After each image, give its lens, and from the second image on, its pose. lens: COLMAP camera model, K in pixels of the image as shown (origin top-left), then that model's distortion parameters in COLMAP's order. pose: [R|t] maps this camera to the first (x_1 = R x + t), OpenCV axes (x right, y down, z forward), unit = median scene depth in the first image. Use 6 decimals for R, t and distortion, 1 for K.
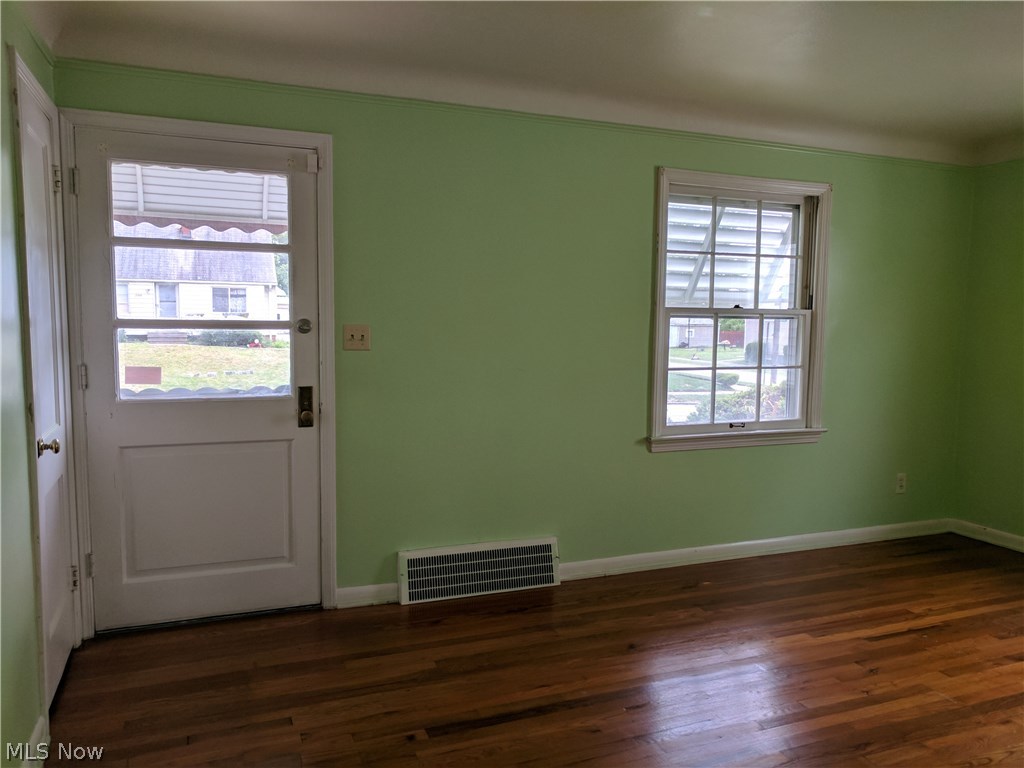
lens RADIAL K [[762.0, 0, 523.5], [0, 762.0, 385.5], [0, 0, 1]] dist [0.004713, -0.000014]
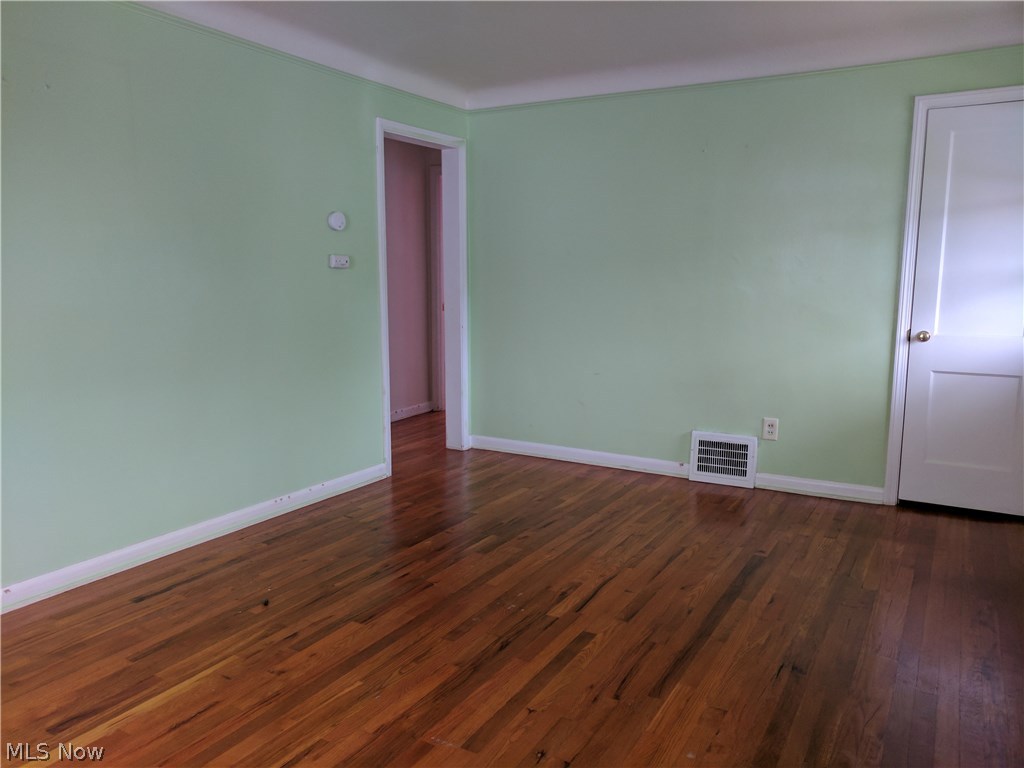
lens RADIAL K [[762.0, 0, 523.5], [0, 762.0, 385.5], [0, 0, 1]] dist [0.004713, -0.000014]
pose [[-0.791743, 0.070202, -0.606807, 0.935821], [-0.071485, 0.975901, 0.206174, -0.090991], [0.606657, 0.206615, -0.767644, 1.573859]]
